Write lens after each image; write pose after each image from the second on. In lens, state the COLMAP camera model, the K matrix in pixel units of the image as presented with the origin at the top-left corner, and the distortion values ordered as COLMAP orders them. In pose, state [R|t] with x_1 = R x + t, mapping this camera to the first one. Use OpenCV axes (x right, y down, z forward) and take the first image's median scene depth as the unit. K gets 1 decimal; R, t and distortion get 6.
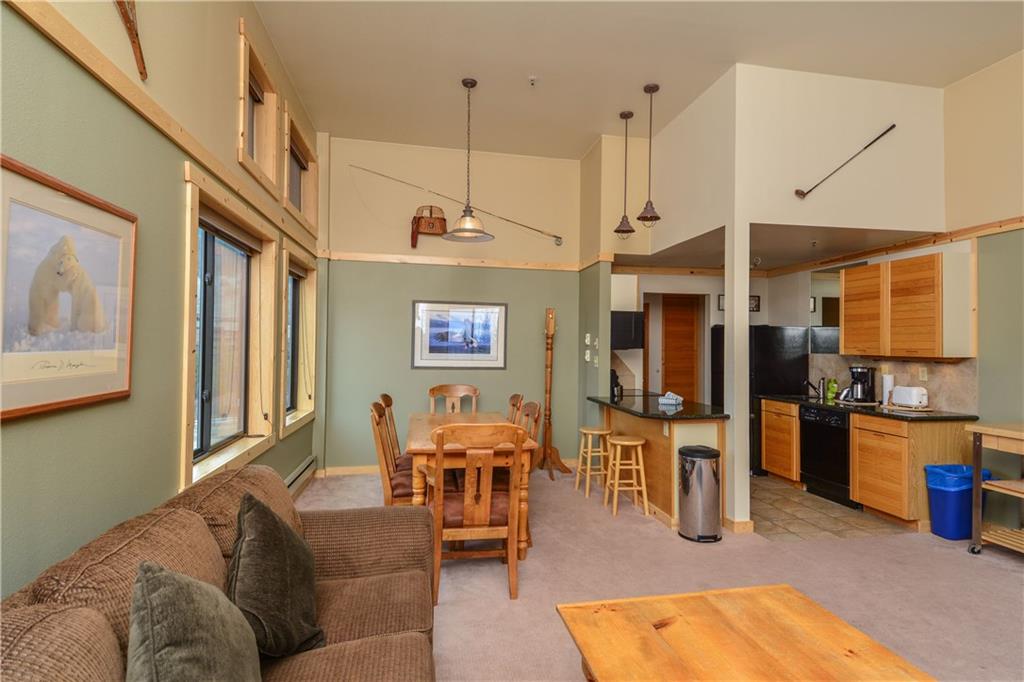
lens RADIAL K [[546.5, 0, 526.4], [0, 546.5, 336.7], [0, 0, 1]] dist [0.035500, -0.027772]
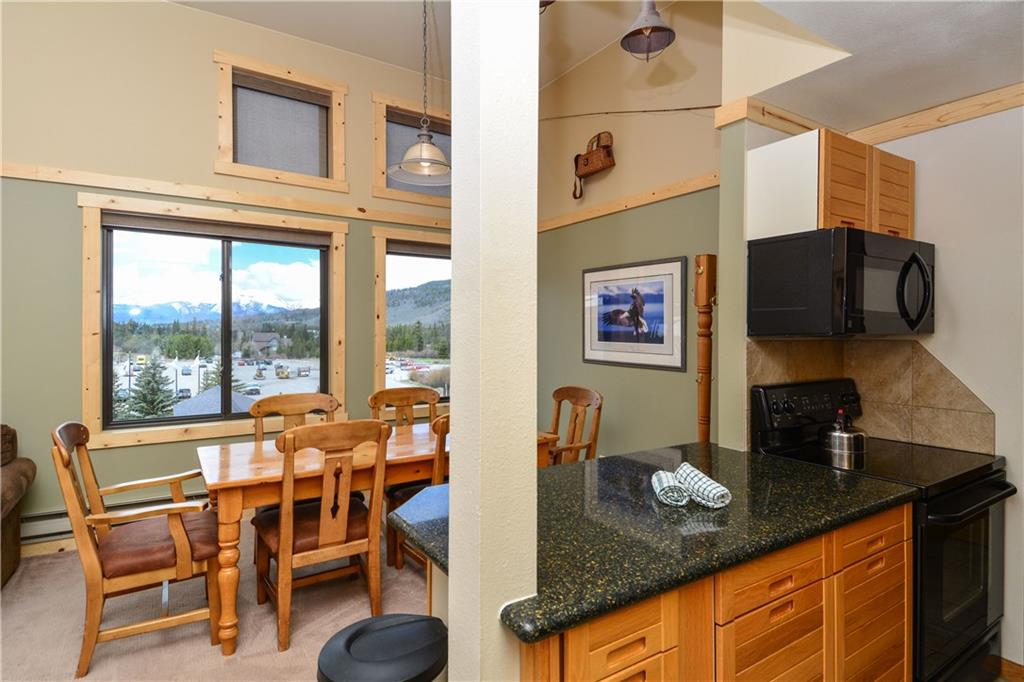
lens RADIAL K [[546.5, 0, 494.7], [0, 546.5, 332.4], [0, 0, 1]] dist [0.035500, -0.027772]
pose [[0.345436, -0.009054, -0.938399, 0.443064], [0.014481, 0.999886, -0.004317, 0.019194], [0.938331, -0.012098, 0.345528, 0.630816]]
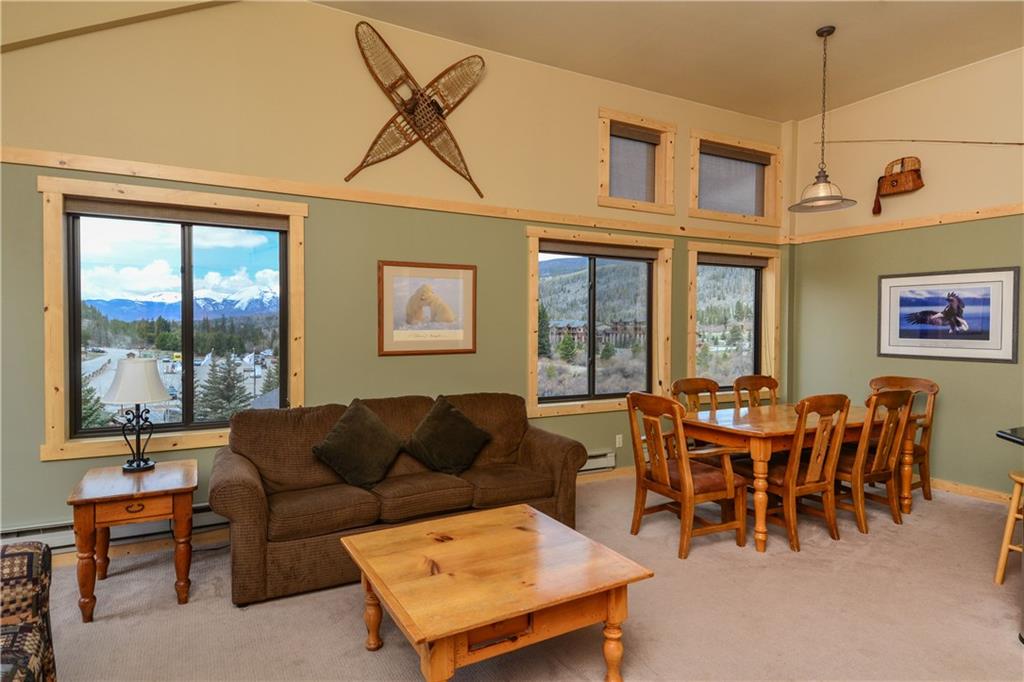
lens RADIAL K [[584.2, 0, 510.5], [0, 584.2, 333.5], [0, 0, 1]] dist [0.046510, 0.001960]
pose [[0.267130, 0.000349, -0.963660, 0.531821], [0.015242, 0.999873, 0.004587, 0.010077], [0.963540, -0.015914, 0.267091, 0.195033]]
